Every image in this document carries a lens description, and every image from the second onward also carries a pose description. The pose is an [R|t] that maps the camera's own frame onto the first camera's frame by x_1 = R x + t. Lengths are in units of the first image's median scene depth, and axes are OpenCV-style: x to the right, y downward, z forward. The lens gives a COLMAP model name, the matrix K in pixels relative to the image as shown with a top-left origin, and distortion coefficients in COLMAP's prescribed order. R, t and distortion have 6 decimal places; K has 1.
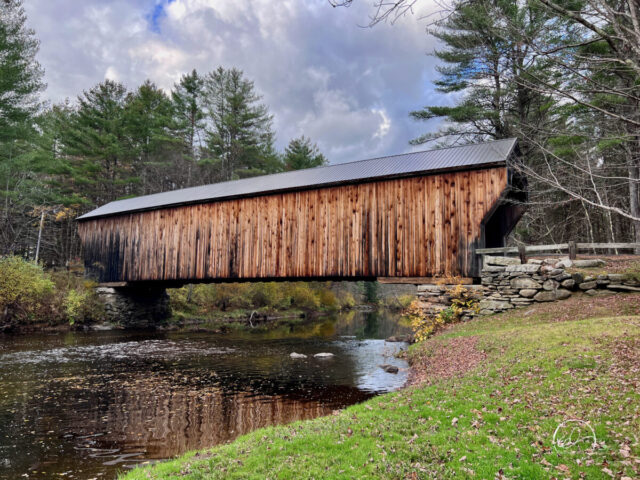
lens RADIAL K [[482.3, 0, 318.2], [0, 482.3, 250.4], [0, 0, 1]] dist [0.041204, -0.008218]
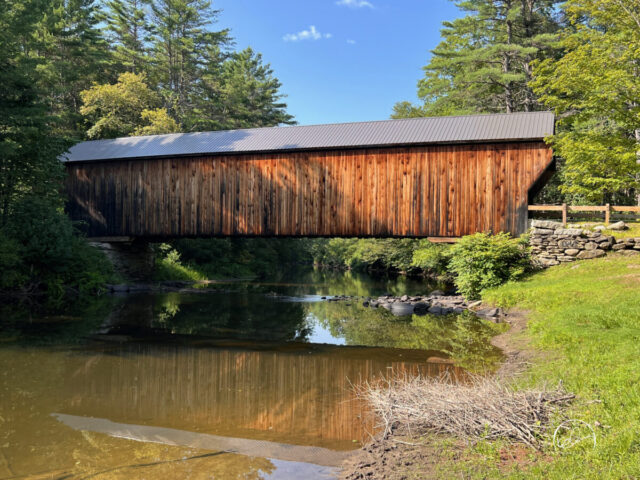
lens RADIAL K [[660.4, 0, 308.7], [0, 660.4, 241.2], [0, 0, 1]] dist [0.015760, -0.011727]
pose [[0.987739, 0.002363, 0.156098, -0.388925], [-0.015462, 0.996450, 0.082752, -0.054088], [-0.155349, -0.084150, 0.984269, -0.432099]]
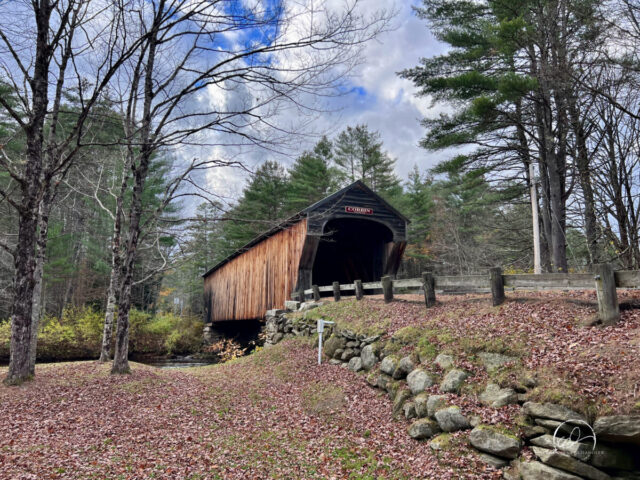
lens RADIAL K [[482.3, 0, 318.2], [0, 482.3, 250.4], [0, 0, 1]] dist [0.041204, -0.008218]
pose [[0.820119, -0.096872, -0.563933, 0.923851], [0.059655, 0.994669, -0.084107, -0.004375], [0.569074, 0.035337, 0.821527, 0.118319]]
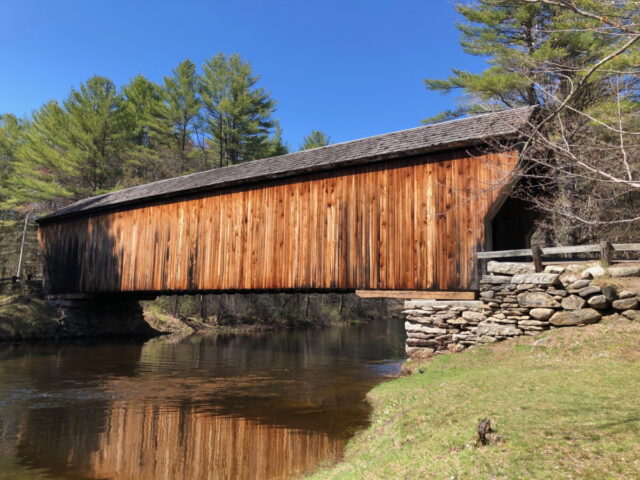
lens RADIAL K [[528.1, 0, 320.0], [0, 528.1, 240.0], [0, 0, 1]] dist [0.021625, 0.005863]
pose [[0.997338, -0.004688, -0.072764, 0.132213], [0.002350, 0.999479, -0.032185, 0.003402], [0.072877, 0.031928, 0.996830, 0.158544]]
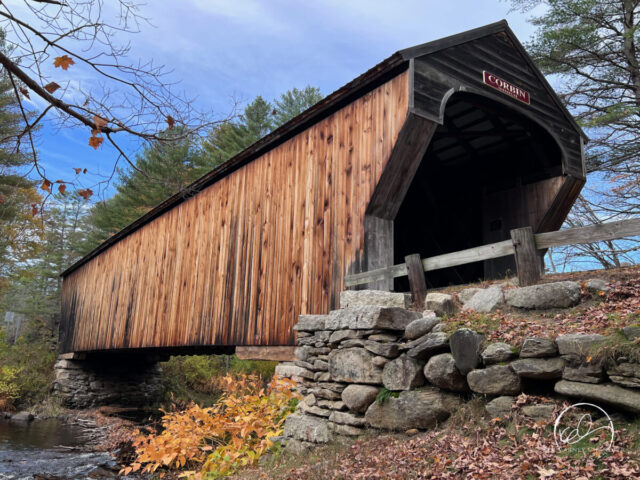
lens RADIAL K [[538.4, 0, 320.0], [0, 538.4, 240.0], [0, 0, 1]] dist [0.040078, -0.011139]
pose [[0.928284, -0.068178, -0.365568, 0.433839], [0.015576, 0.989316, -0.144955, 0.029952], [0.371545, 0.128865, 0.919428, 0.525586]]
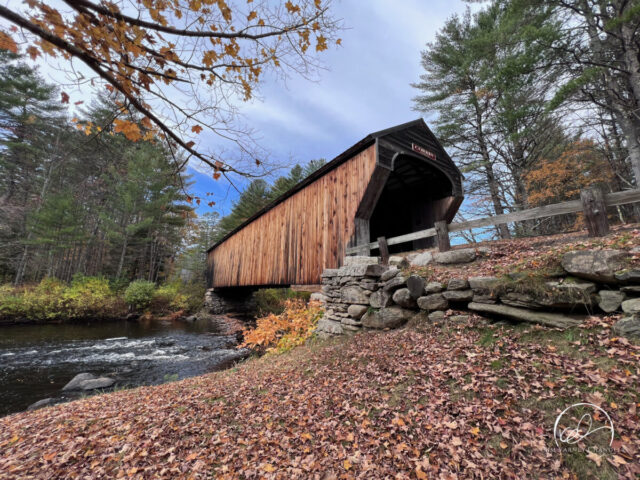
lens RADIAL K [[256.5, 0, 320.0], [0, 256.5, 240.0], [0, 0, 1]] dist [-0.000282, 0.000048]
pose [[0.915650, -0.077907, -0.394355, 0.418015], [0.033997, 0.992533, -0.117143, 0.028512], [0.400536, 0.093855, 0.911461, 0.544788]]
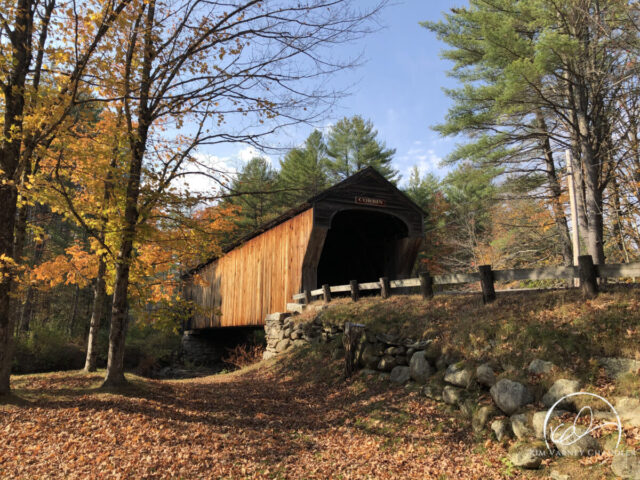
lens RADIAL K [[528.1, 0, 320.0], [0, 528.1, 240.0], [0, 0, 1]] dist [0.021625, 0.005863]
pose [[0.840351, -0.103269, -0.532114, 0.864332], [0.055290, 0.992894, -0.105376, 0.001347], [0.539215, 0.059133, 0.840090, 0.127482]]
